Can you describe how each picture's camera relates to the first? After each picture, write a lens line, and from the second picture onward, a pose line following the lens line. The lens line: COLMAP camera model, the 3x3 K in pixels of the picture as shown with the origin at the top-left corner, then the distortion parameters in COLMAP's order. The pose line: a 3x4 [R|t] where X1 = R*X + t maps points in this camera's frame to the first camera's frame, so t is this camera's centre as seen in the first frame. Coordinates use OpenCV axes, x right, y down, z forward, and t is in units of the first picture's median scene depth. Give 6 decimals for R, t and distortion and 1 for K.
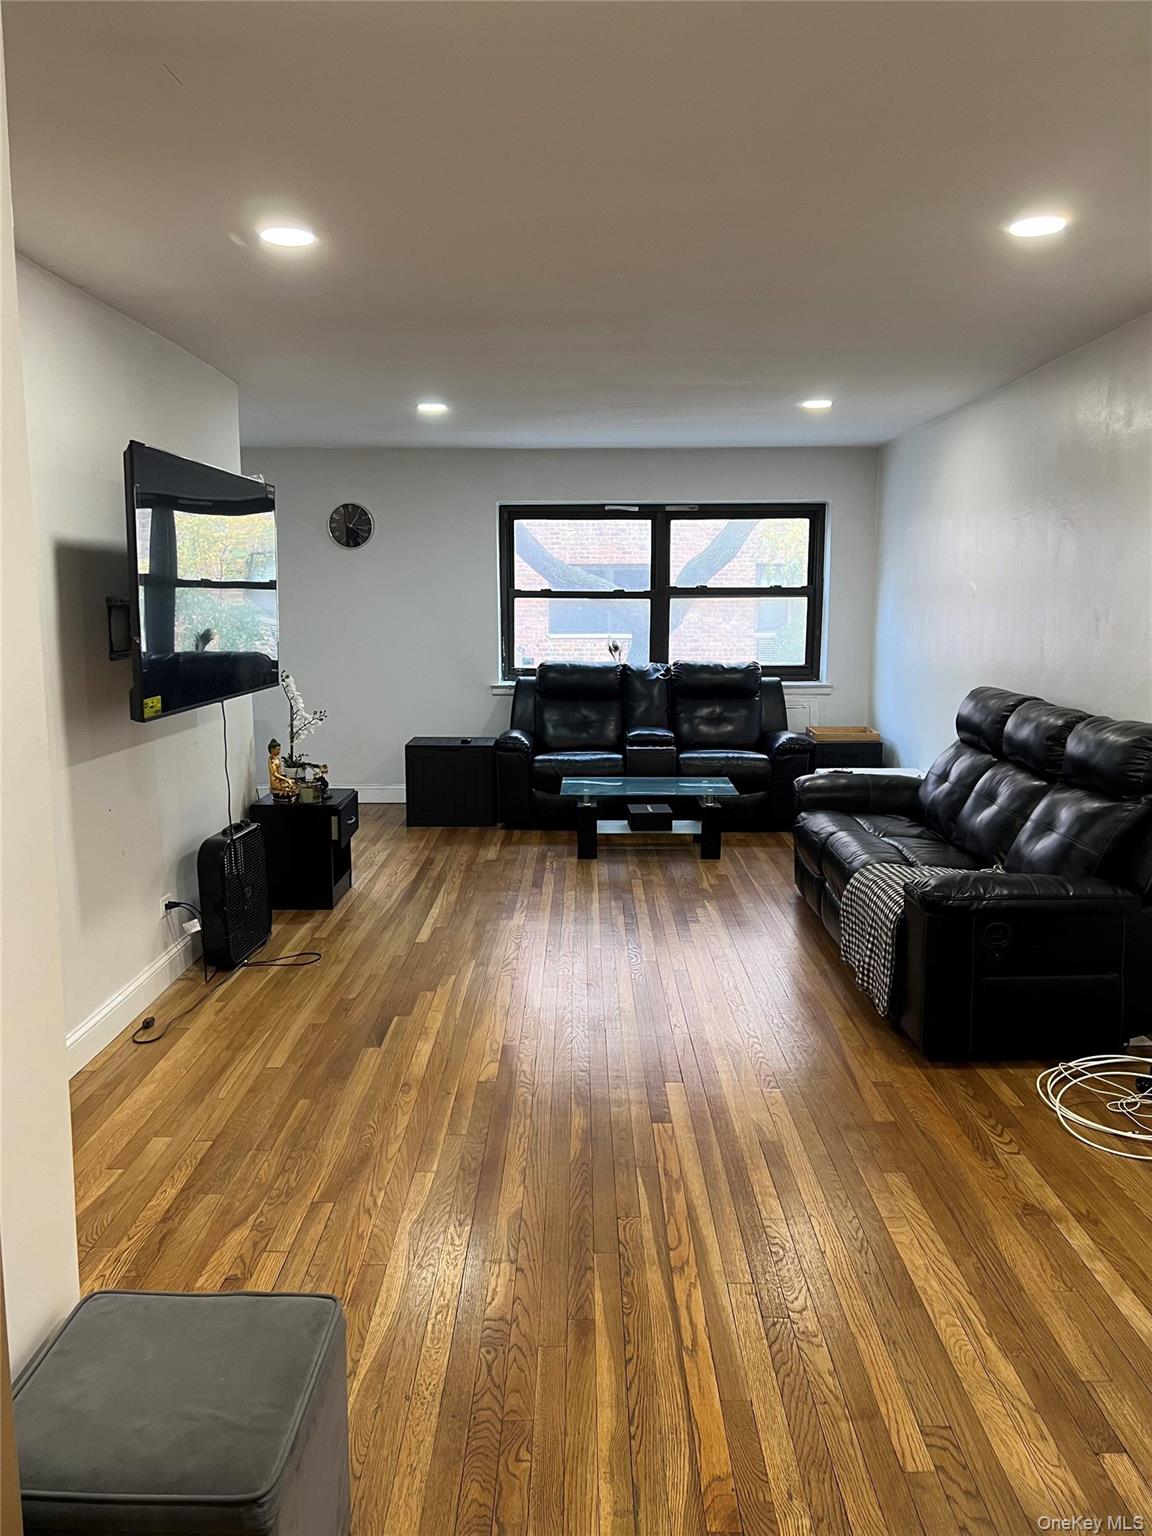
lens RADIAL K [[1155.5, 0, 570.2], [0, 1155.5, 775.7], [0, 0, 1]] dist [0.058314, -0.063250]
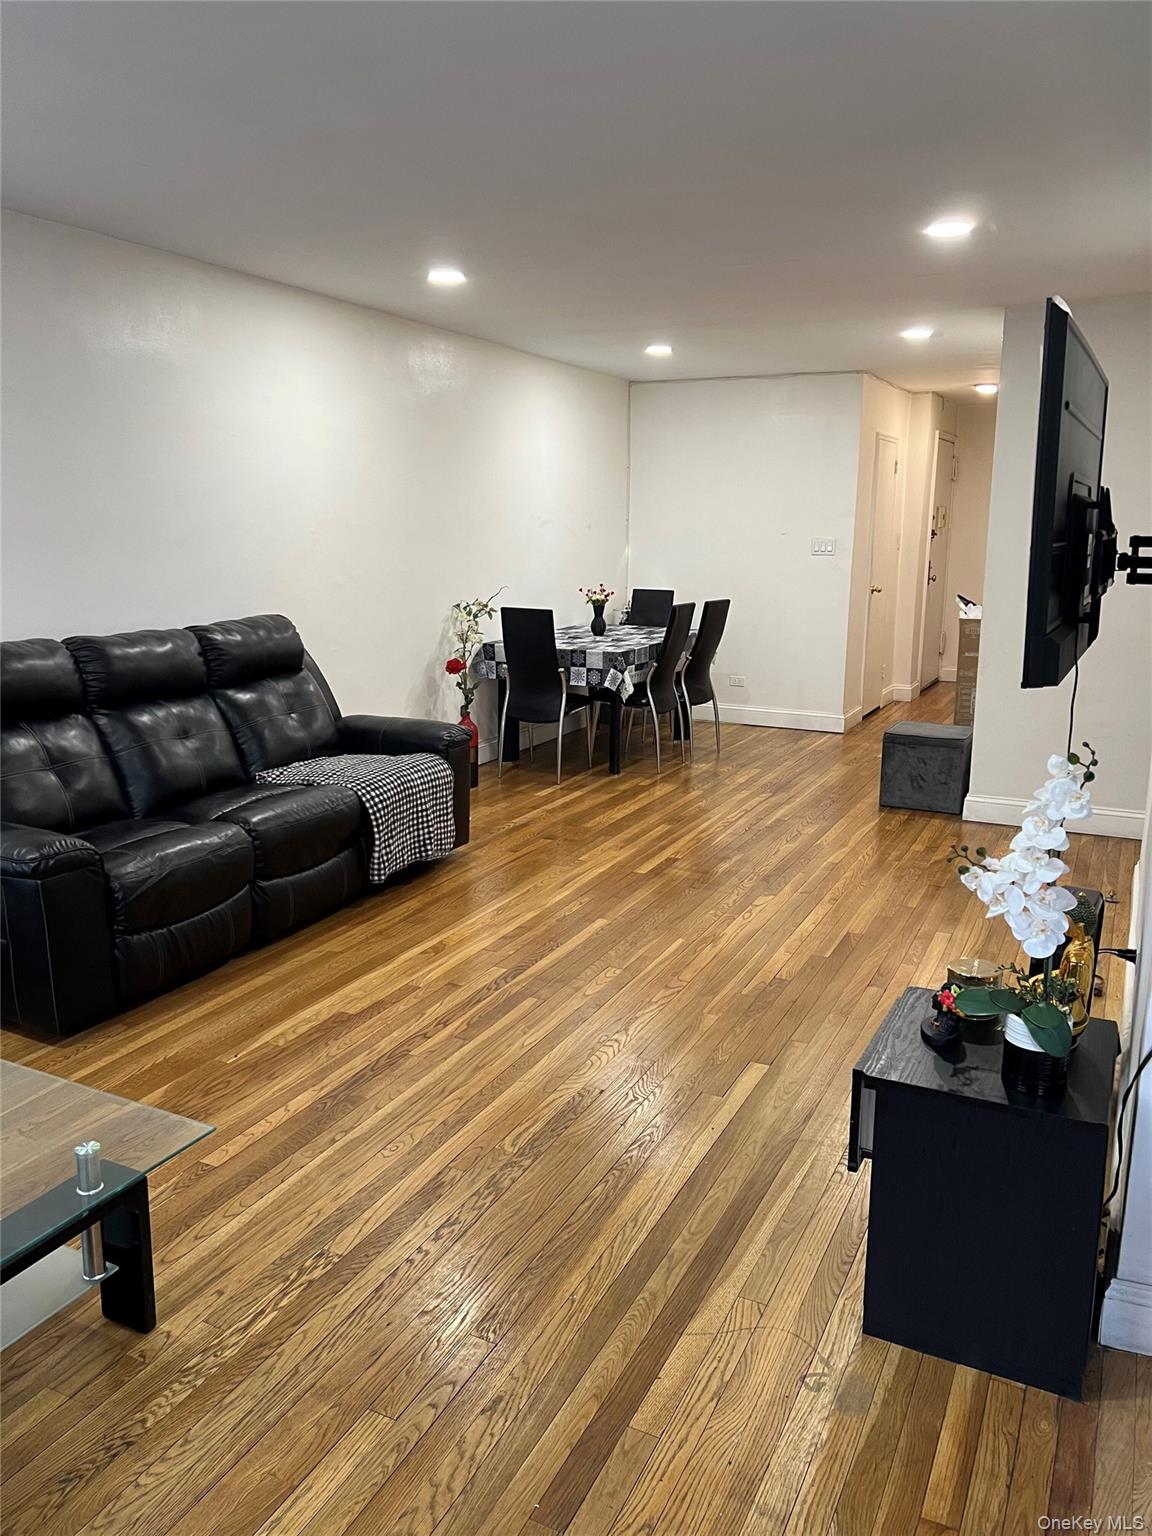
lens RADIAL K [[1155.5, 0, 575.9], [0, 1155.5, 769.3], [0, 0, 1]] dist [0.058314, -0.063250]
pose [[-0.904600, -0.093939, 0.415782, -0.240512], [0.059493, 0.938044, 0.341371, -0.194160], [-0.422090, 0.333540, -0.842966, 1.278904]]
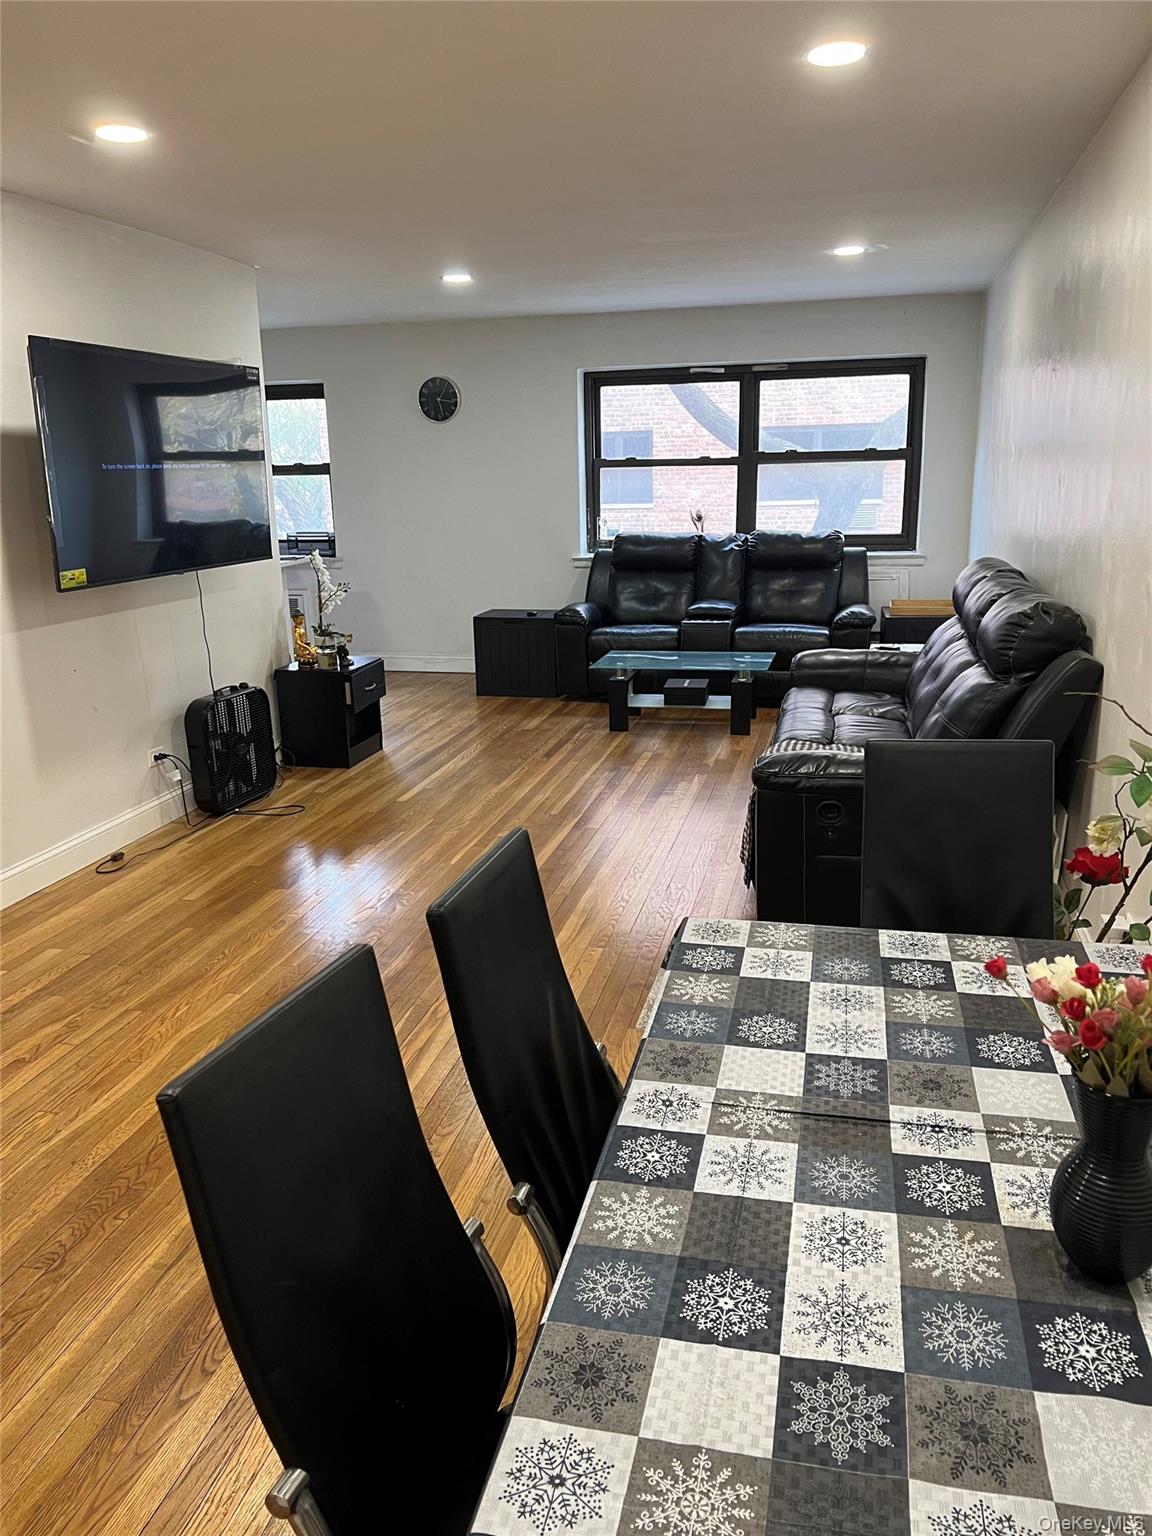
lens RADIAL K [[1155.5, 0, 565.6], [0, 1155.5, 774.7], [0, 0, 1]] dist [0.058314, -0.063250]
pose [[0.972517, 0.040083, -0.229356, 0.222448], [-0.015029, 0.993823, 0.109958, -0.000822], [0.232347, -0.103489, 0.967112, -0.000354]]
